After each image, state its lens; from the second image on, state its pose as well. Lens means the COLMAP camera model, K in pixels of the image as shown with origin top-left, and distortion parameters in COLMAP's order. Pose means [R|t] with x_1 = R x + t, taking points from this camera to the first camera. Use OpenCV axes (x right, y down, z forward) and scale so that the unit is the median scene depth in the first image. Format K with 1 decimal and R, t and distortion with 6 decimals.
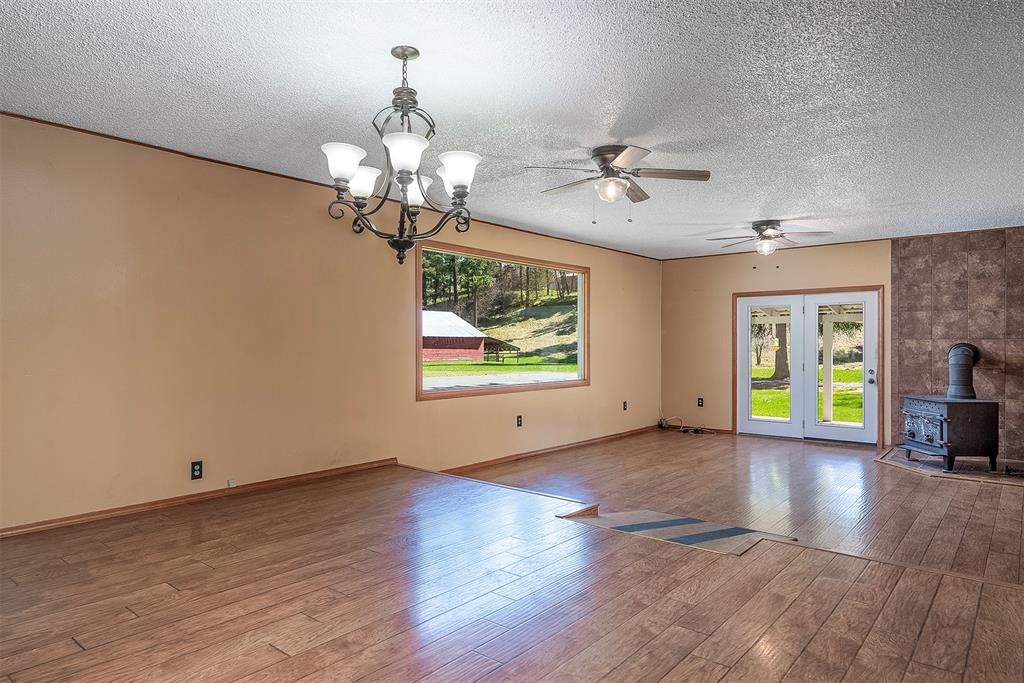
lens RADIAL K [[627.1, 0, 505.3], [0, 627.1, 348.5], [0, 0, 1]] dist [0.007134, -0.001234]
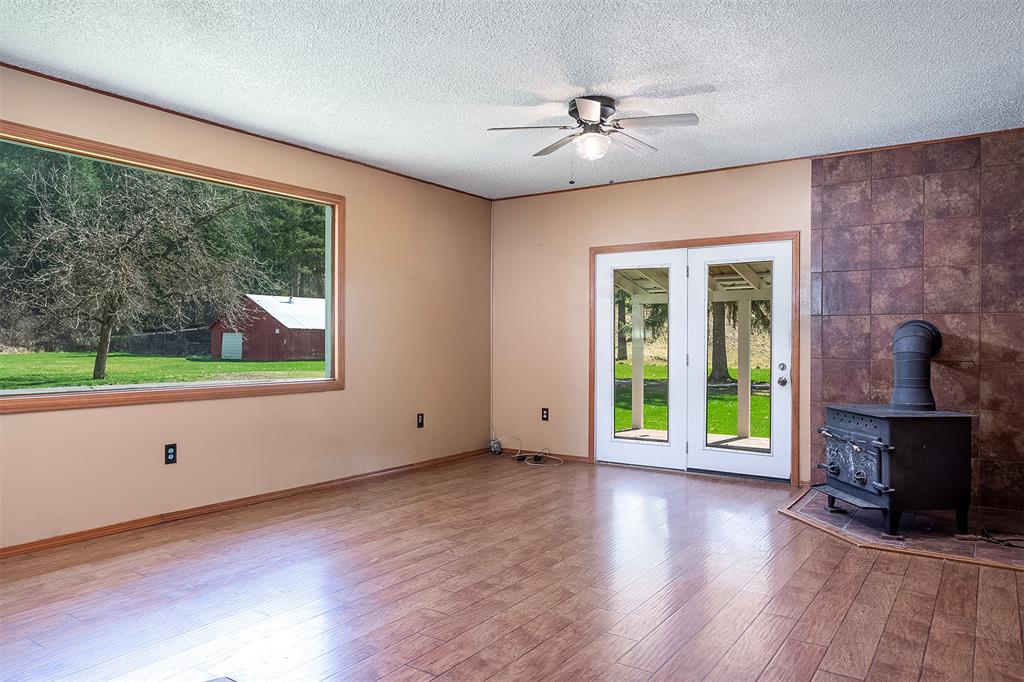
lens RADIAL K [[708.8, 0, 501.5], [0, 708.8, 347.3], [0, 0, 1]] dist [0.004965, -0.003213]
pose [[0.995662, 0.003333, 0.092987, 0.254647], [-0.003481, 0.999993, 0.001433, 0.018818], [-0.092982, -0.001751, 0.995666, 0.340182]]
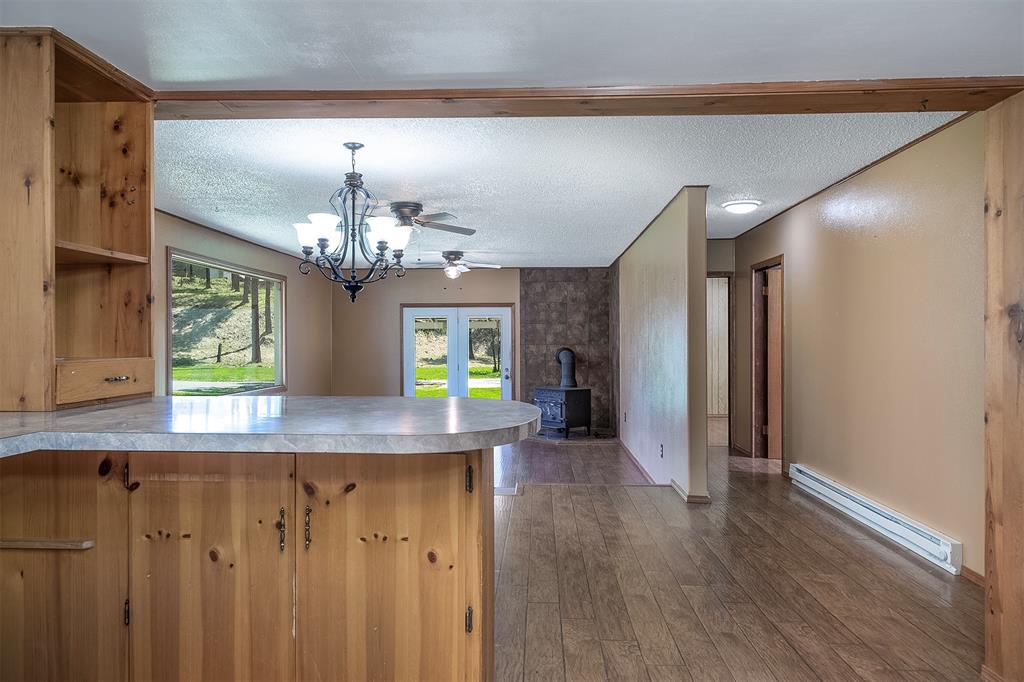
lens RADIAL K [[708.8, 0, 514.0], [0, 708.8, 341.9], [0, 0, 1]] dist [0.004965, -0.003213]
pose [[0.786791, -0.003613, 0.617209, -0.328305], [0.007620, 0.999964, -0.003860, -0.016193], [-0.617172, 0.007740, 0.786790, -0.160986]]
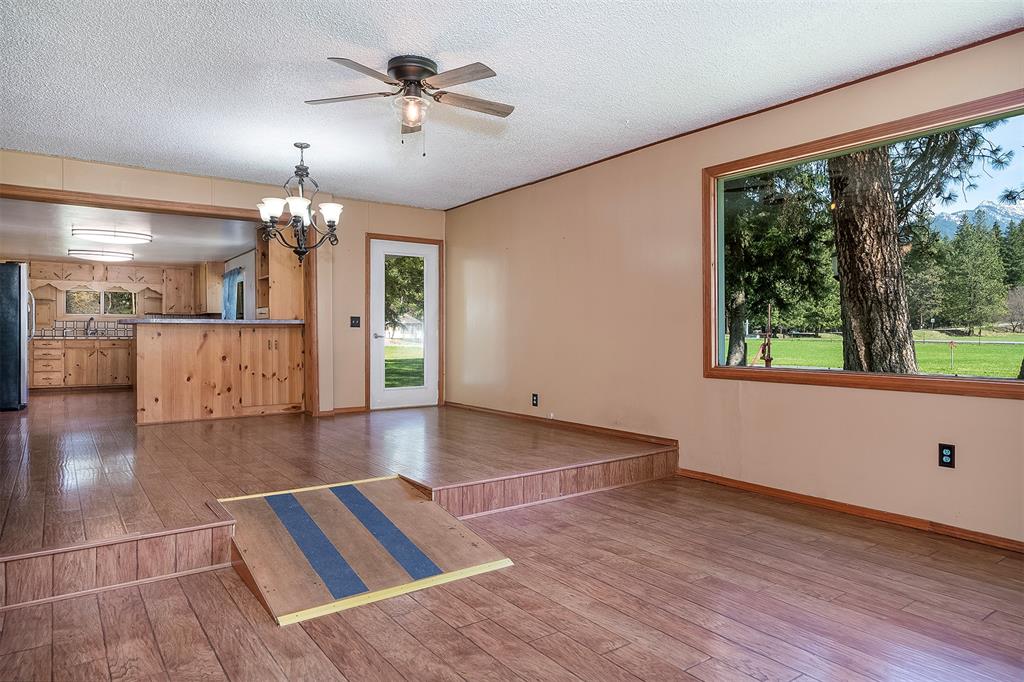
lens RADIAL K [[632.5, 0, 499.8], [0, 632.5, 334.3], [0, 0, 1]] dist [0.004453, -0.000543]
pose [[-0.254636, 0.001099, -0.967036, 0.566745], [-0.006593, 0.999974, 0.002873, 0.024833], [0.967014, 0.007107, -0.254622, 0.788368]]
